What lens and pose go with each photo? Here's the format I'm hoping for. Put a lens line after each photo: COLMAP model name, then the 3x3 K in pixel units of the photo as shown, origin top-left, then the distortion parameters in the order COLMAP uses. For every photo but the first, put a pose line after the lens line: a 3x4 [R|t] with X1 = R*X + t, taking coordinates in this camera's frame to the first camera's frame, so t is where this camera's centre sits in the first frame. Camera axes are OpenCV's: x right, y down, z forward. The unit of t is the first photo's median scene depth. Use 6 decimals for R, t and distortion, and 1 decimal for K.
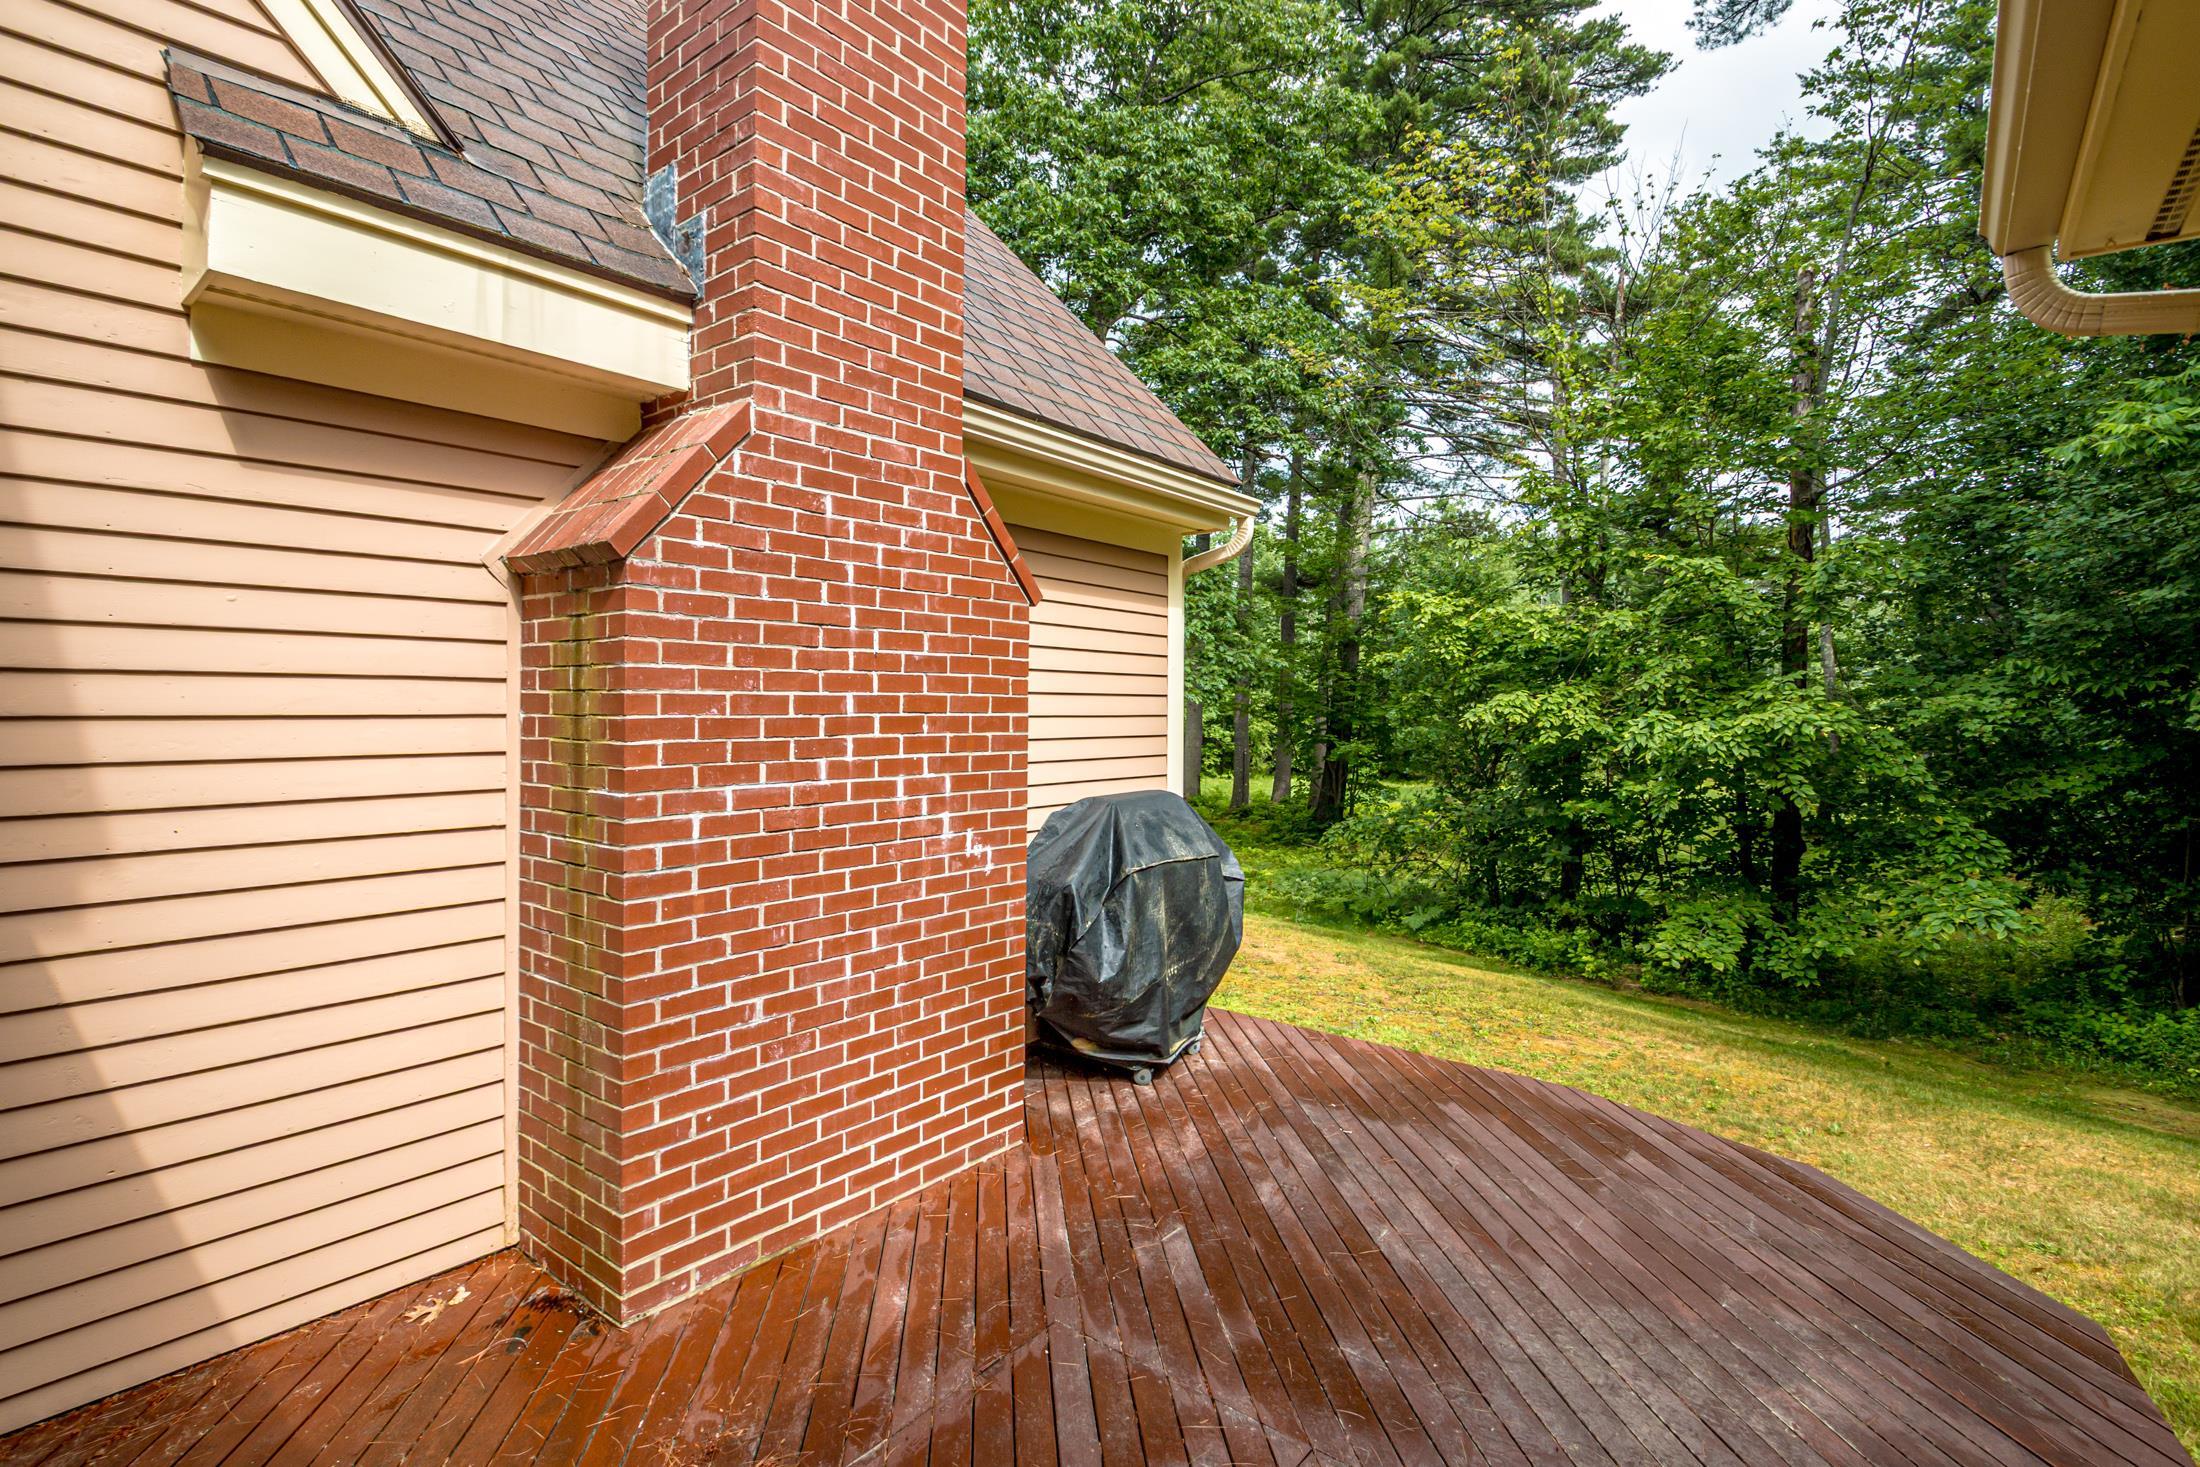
lens RADIAL K [[1053.1, 0, 1100.7], [0, 1053.1, 737.8], [0, 0, 1]] dist [0.003606, -0.009032]
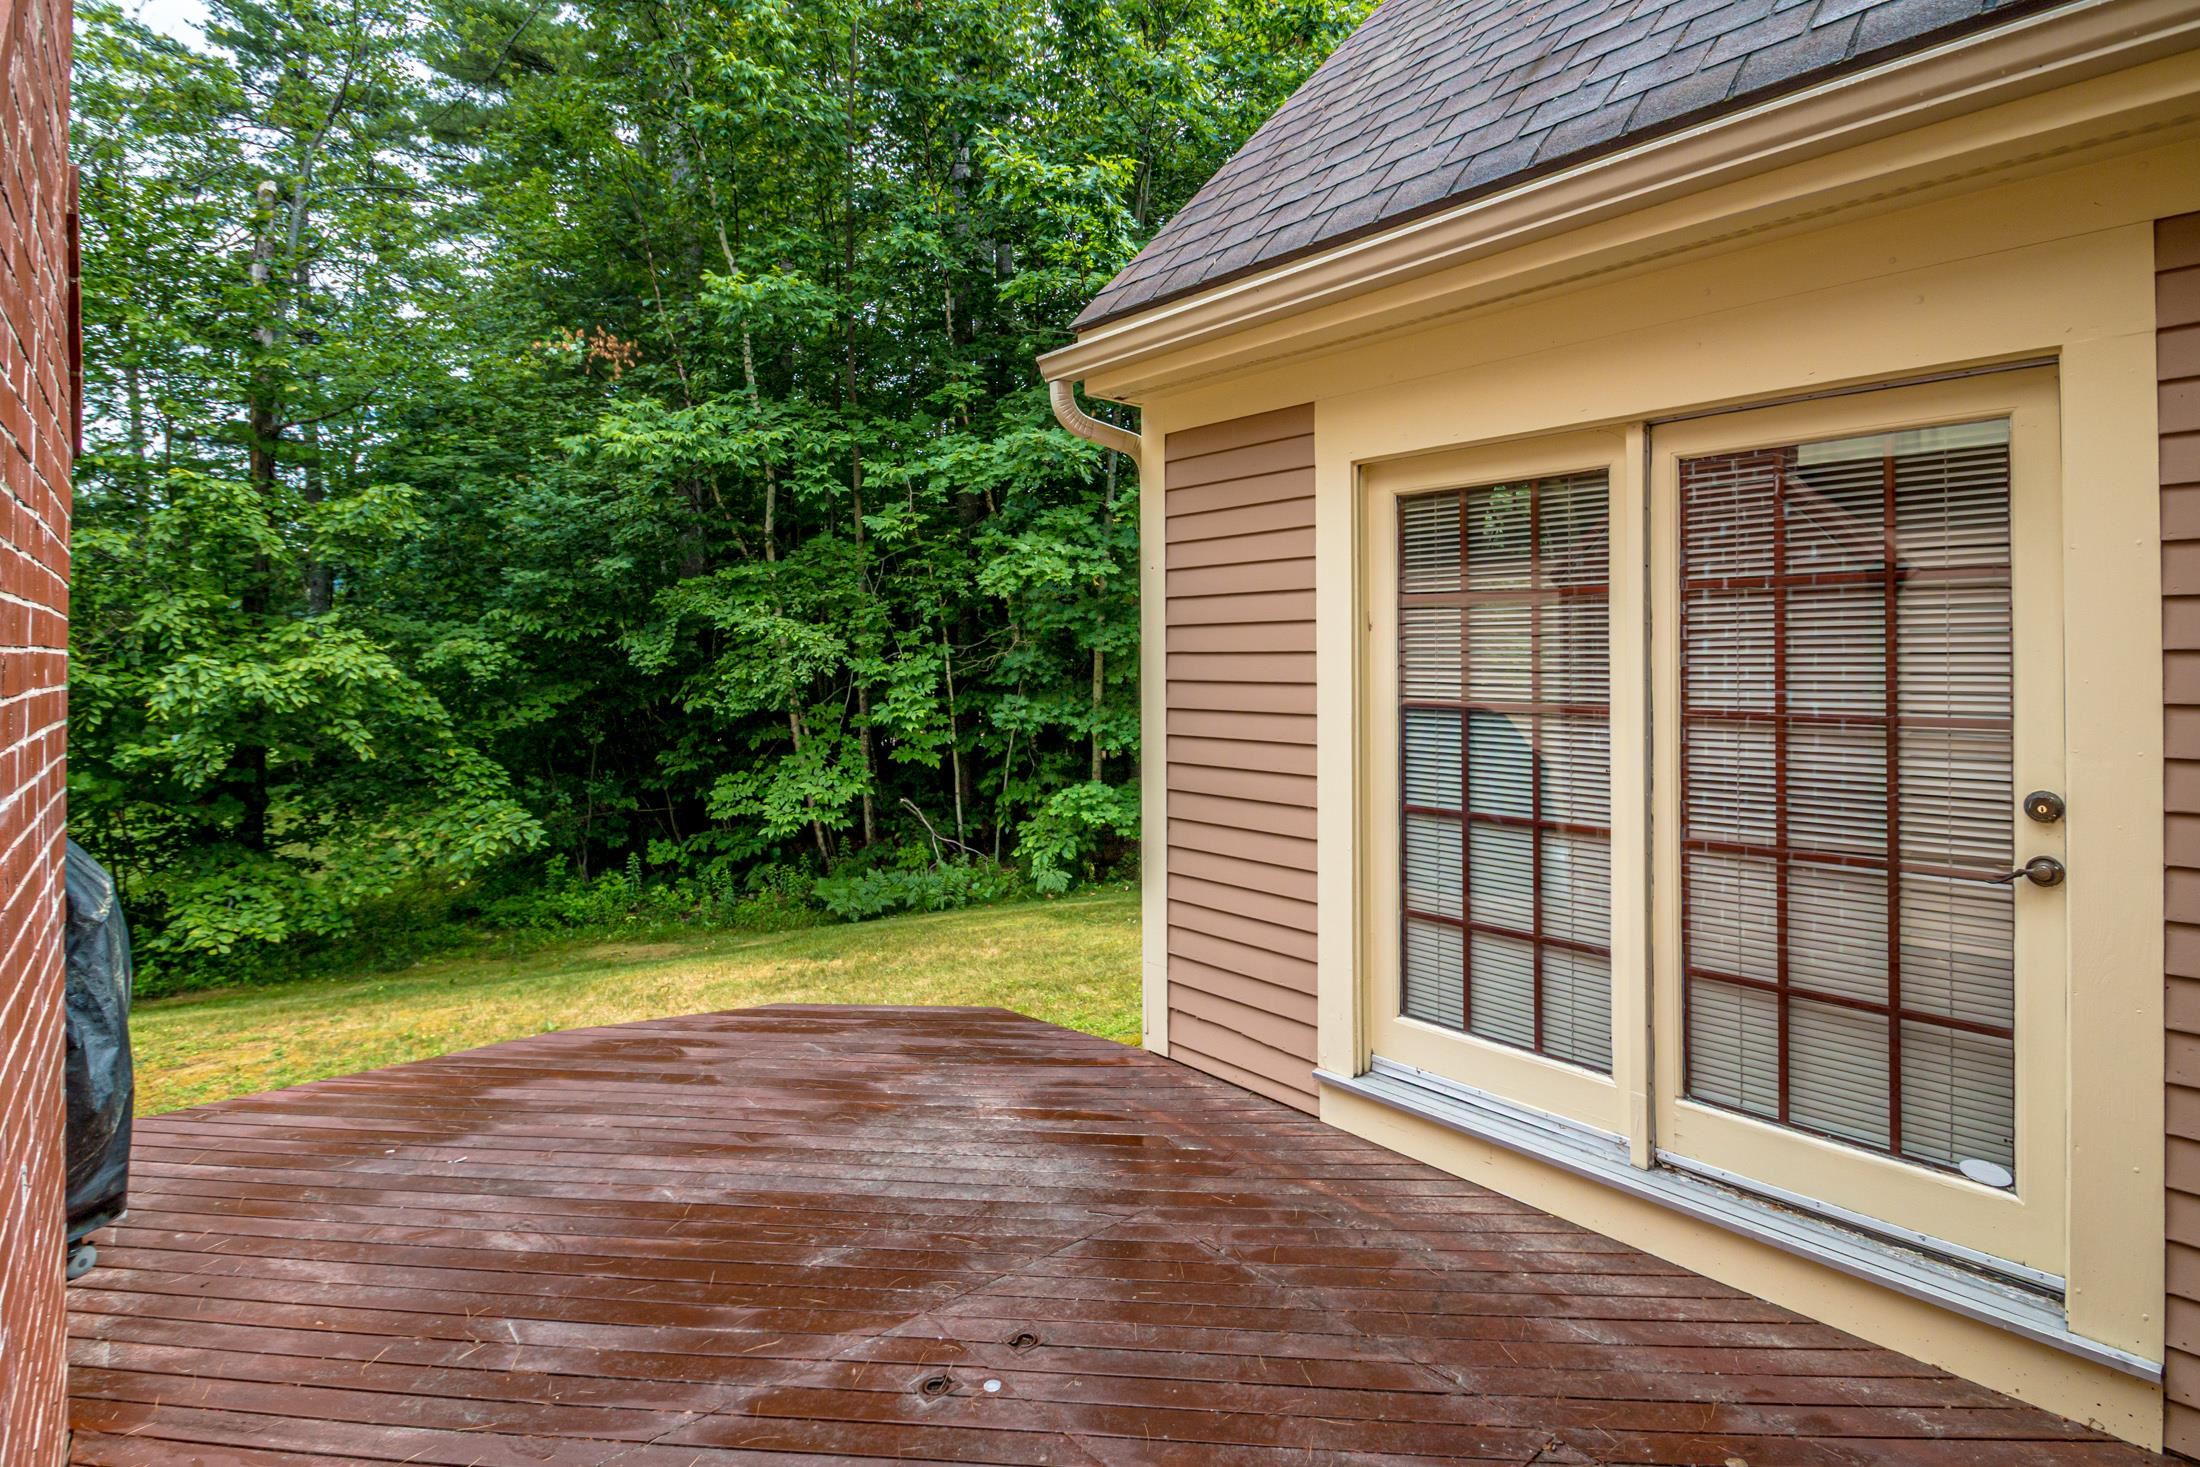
lens RADIAL K [[1053.1, 0, 1118.2], [0, 1053.1, 674.9], [0, 0, 1]] dist [0.003606, -0.009032]
pose [[0.176127, -0.026434, 0.984012, -0.173212], [0.035733, 0.999152, 0.020445, -0.000849], [-0.983719, 0.031561, 0.176923, 0.123550]]
